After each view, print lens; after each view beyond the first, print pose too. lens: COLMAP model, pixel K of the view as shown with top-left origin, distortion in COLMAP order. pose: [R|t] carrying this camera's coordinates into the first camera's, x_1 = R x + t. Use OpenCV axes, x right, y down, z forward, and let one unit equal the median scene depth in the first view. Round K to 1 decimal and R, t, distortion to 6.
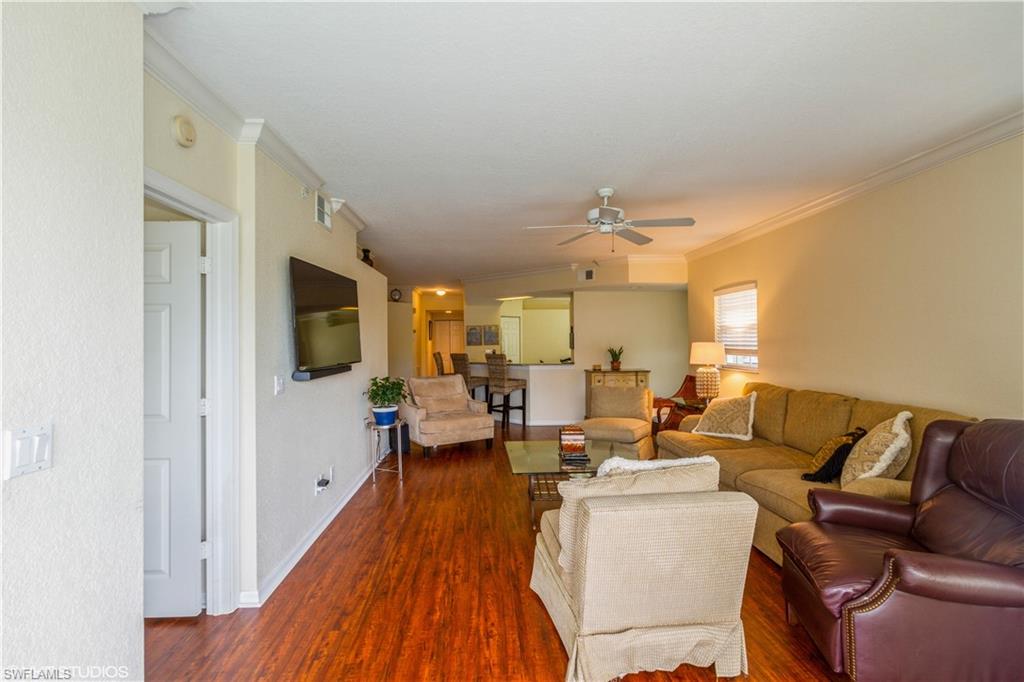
lens RADIAL K [[484.0, 0, 510.1], [0, 484.0, 339.2], [0, 0, 1]] dist [-0.000434, 0.000062]
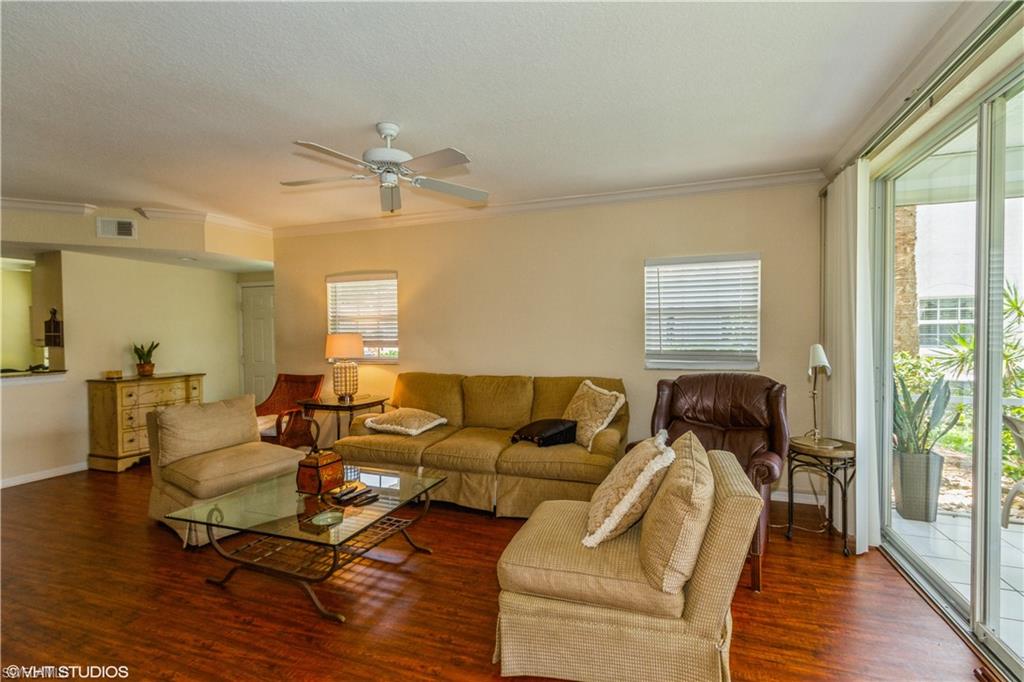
lens RADIAL K [[484.0, 0, 513.1], [0, 484.0, 341.2], [0, 0, 1]] dist [-0.000434, 0.000062]
pose [[0.378210, -0.009390, 0.925672, -0.289034], [0.003601, 0.999956, 0.008673, 0.013455], [-0.925713, 0.000053, 0.378227, 0.360345]]
